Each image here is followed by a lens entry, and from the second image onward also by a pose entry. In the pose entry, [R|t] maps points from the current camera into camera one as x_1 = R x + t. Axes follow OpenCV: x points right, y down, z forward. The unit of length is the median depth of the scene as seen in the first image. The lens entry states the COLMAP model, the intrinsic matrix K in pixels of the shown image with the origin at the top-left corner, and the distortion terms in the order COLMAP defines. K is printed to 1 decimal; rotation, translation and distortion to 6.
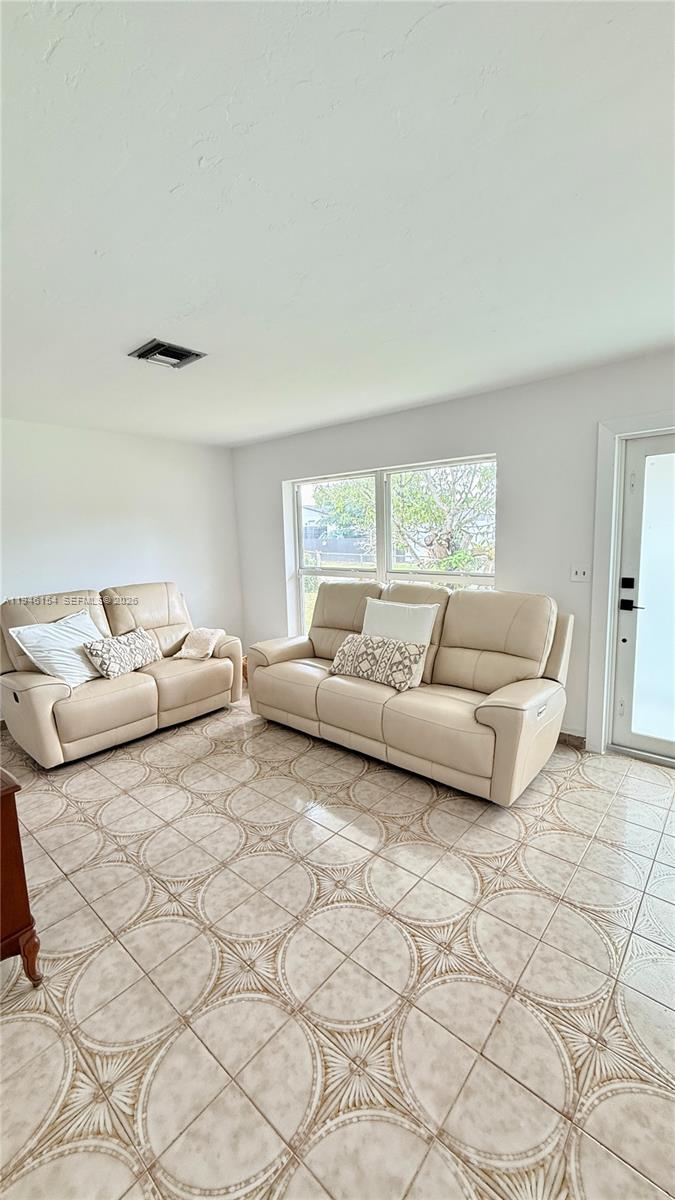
lens RADIAL K [[478.2, 0, 338.3], [0, 478.2, 591.5], [0, 0, 1]] dist [-0.000474, -0.000088]
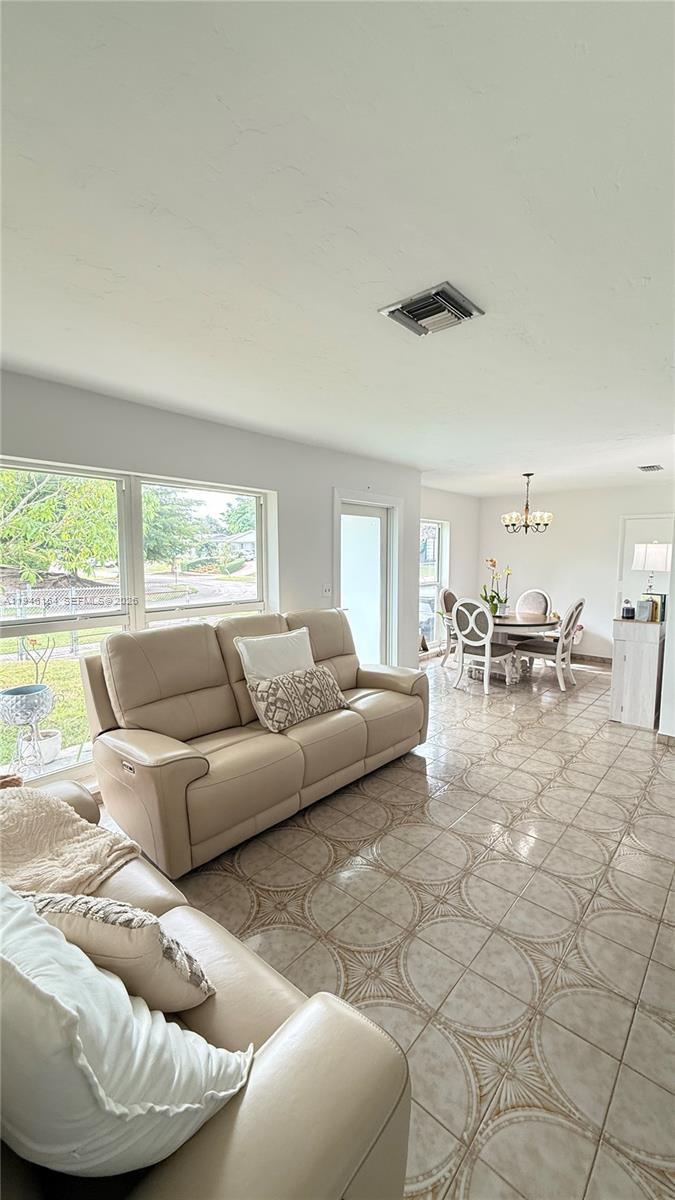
lens RADIAL K [[478.2, 0, 338.3], [0, 478.2, 591.5], [0, 0, 1]] dist [-0.000474, -0.000088]
pose [[0.000888, -0.050217, 0.998738, -1.117784], [0.120963, 0.991410, 0.049741, -0.126660], [-0.992657, 0.120766, 0.006955, 1.197983]]
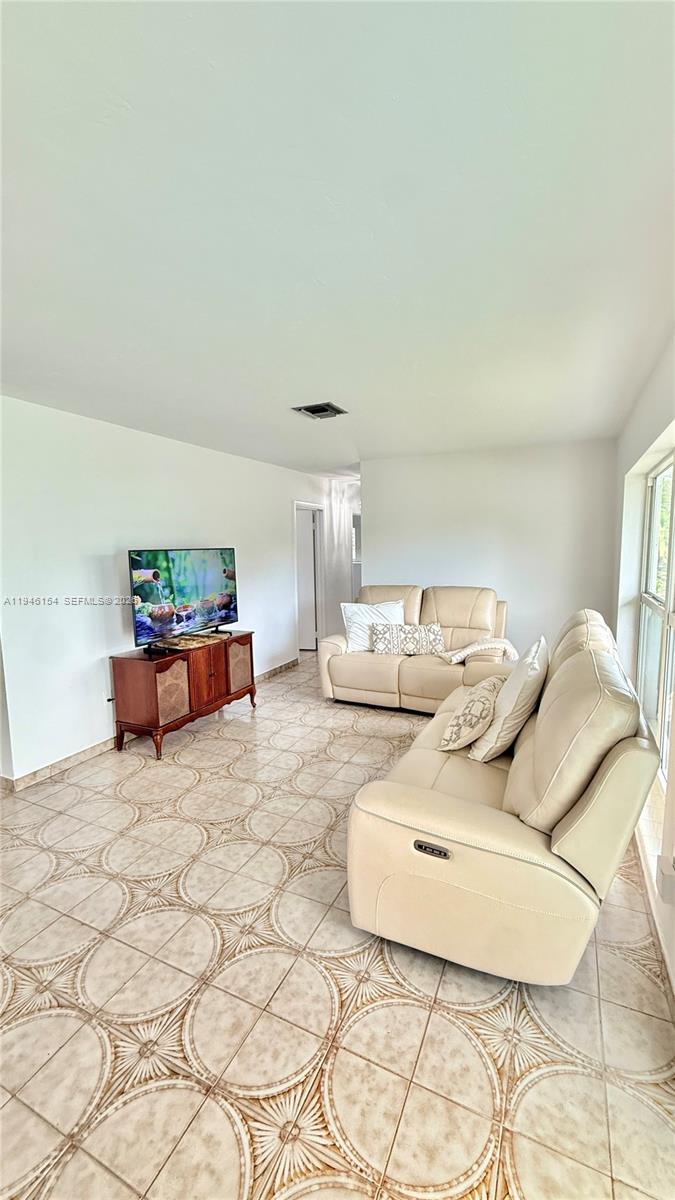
lens RADIAL K [[474.9, 0, 337.5], [0, 474.9, 600.0], [0, 0, 1]] dist [0.000249, 0.000227]
pose [[0.273312, 0.137733, -0.952014, 0.976874], [-0.115038, 0.987273, 0.109808, -0.128223], [0.955022, 0.079506, 0.285678, 0.720336]]
